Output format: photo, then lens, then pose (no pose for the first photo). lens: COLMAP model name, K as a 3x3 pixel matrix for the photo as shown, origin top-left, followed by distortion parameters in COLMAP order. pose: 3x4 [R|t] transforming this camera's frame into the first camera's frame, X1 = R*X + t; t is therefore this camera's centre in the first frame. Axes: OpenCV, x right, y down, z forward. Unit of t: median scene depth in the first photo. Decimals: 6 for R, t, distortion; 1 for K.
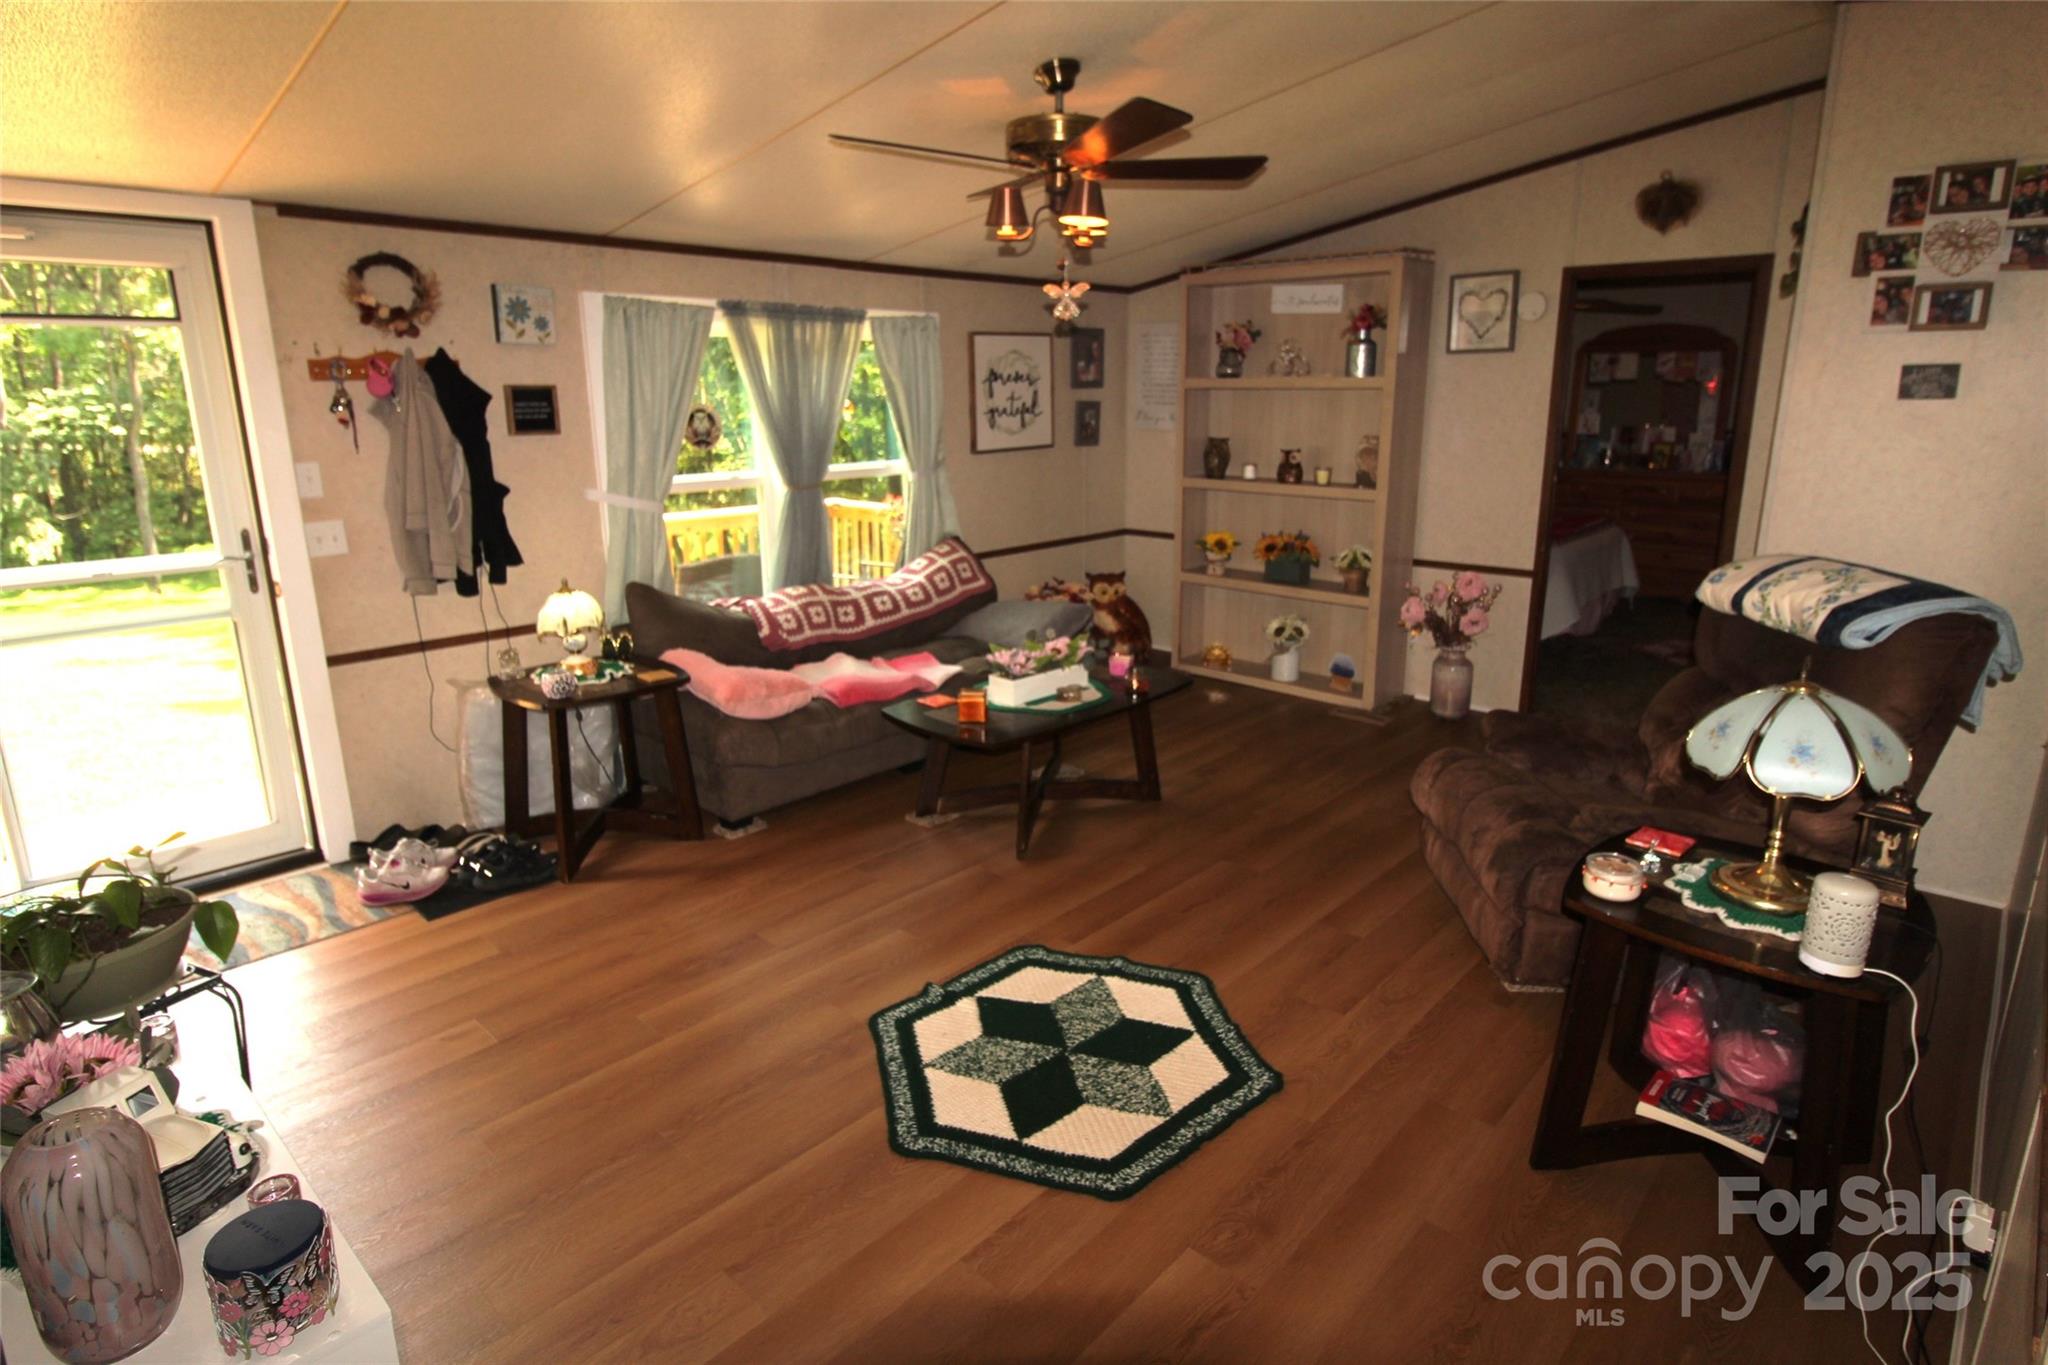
lens RADIAL K [[1091.9, 0, 1041.2], [0, 1091.9, 655.2], [0, 0, 1]] dist [0.003205, -0.009924]
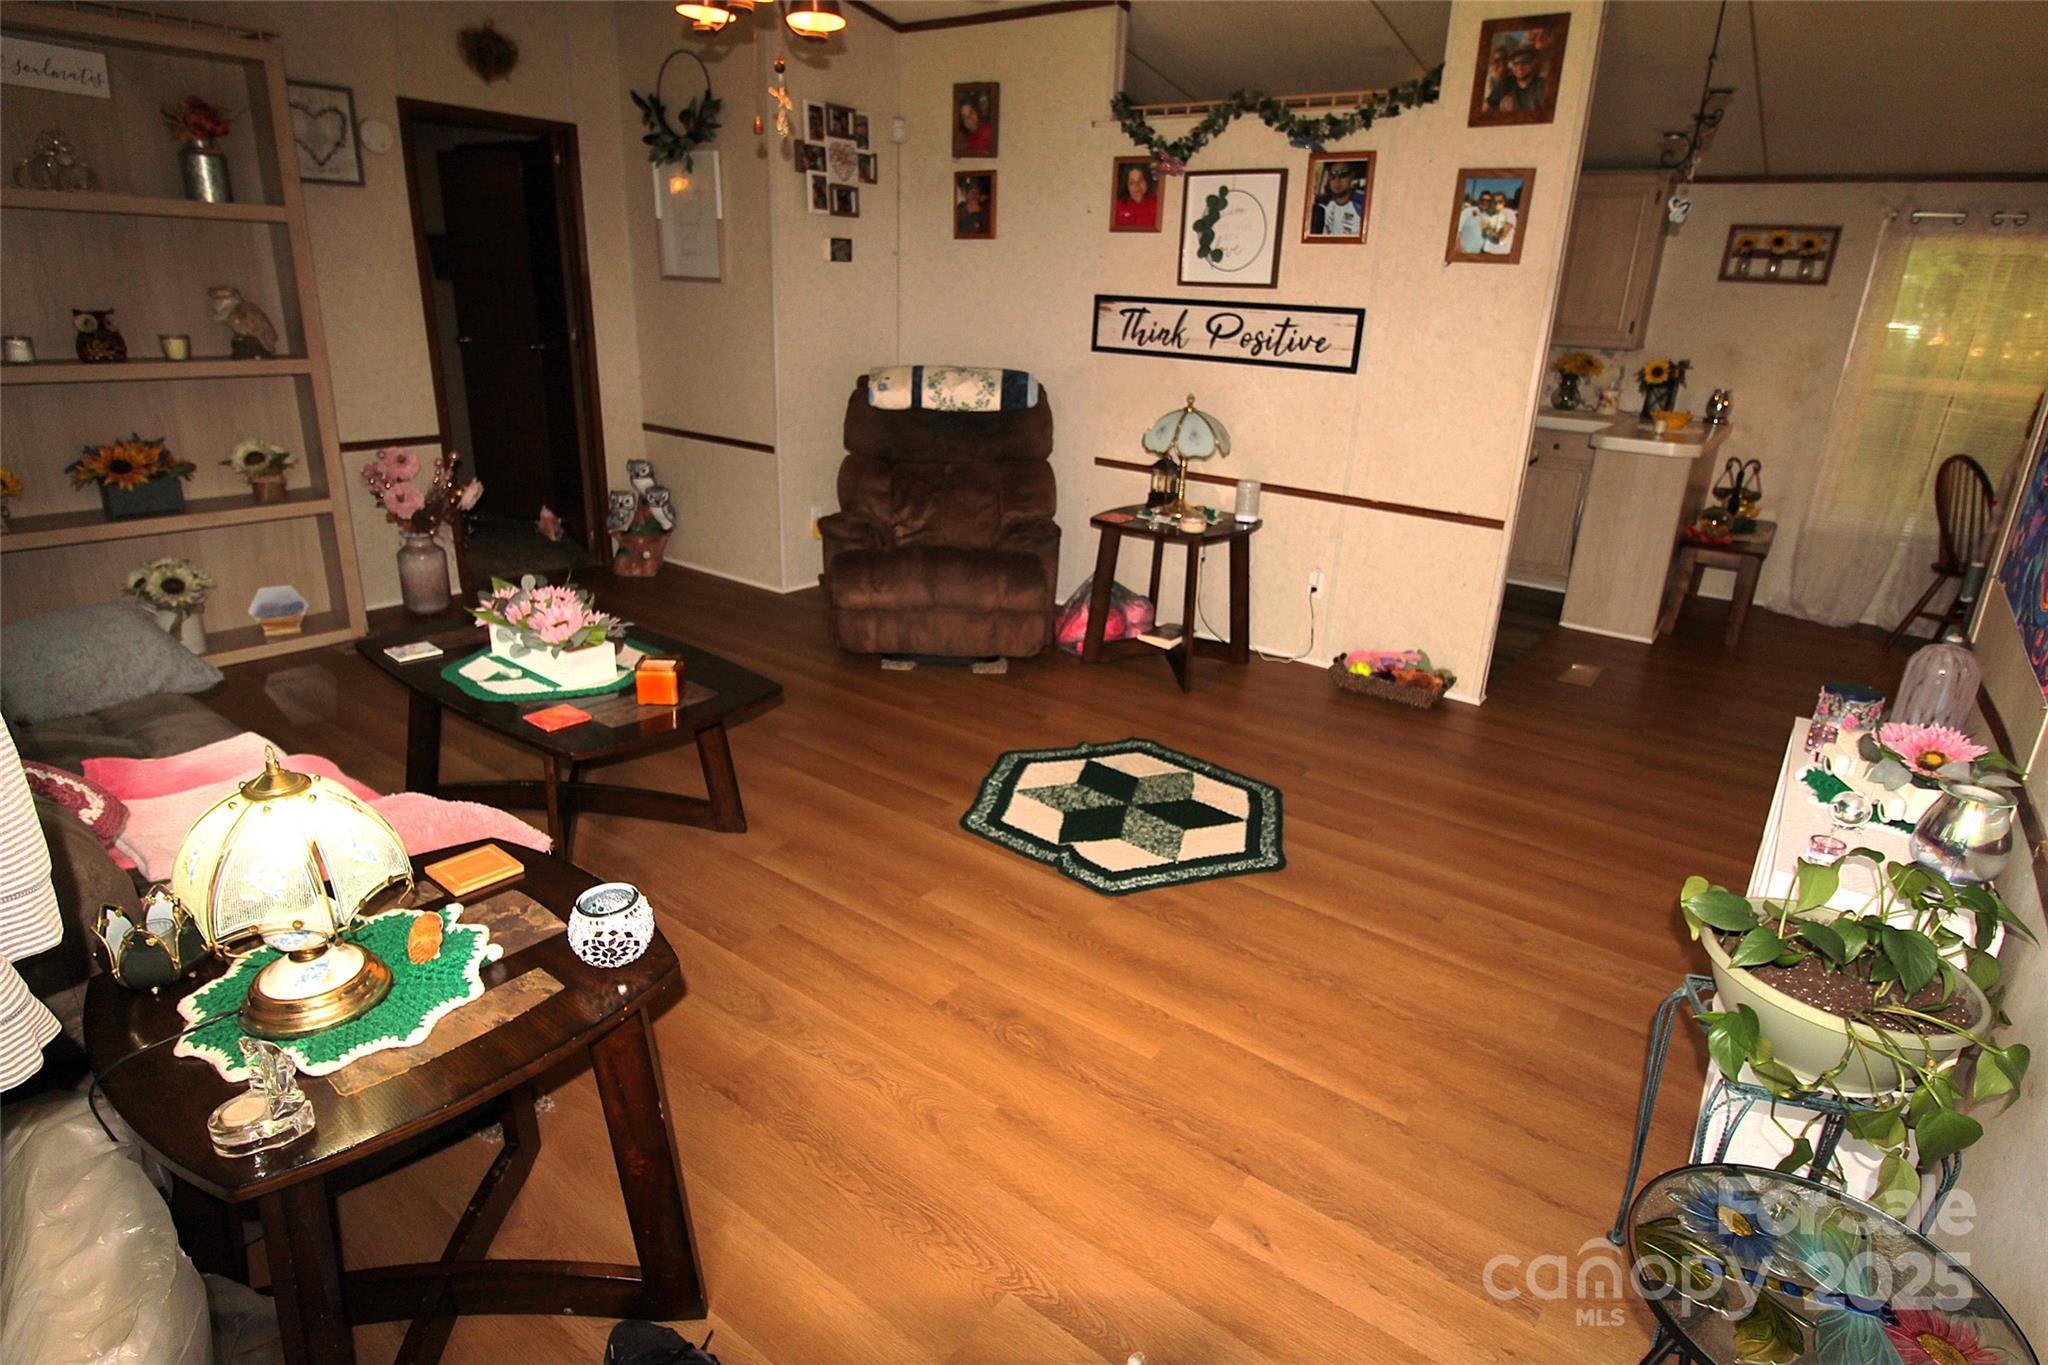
lens RADIAL K [[1091.9, 0, 1041.2], [0, 1091.9, 655.2], [0, 0, 1]] dist [0.003205, -0.009924]
pose [[-0.117082, -0.316675, 0.941281, -0.888625], [0.196506, 0.921673, 0.334521, -0.184649], [-0.973487, 0.224133, -0.045683, 0.931358]]
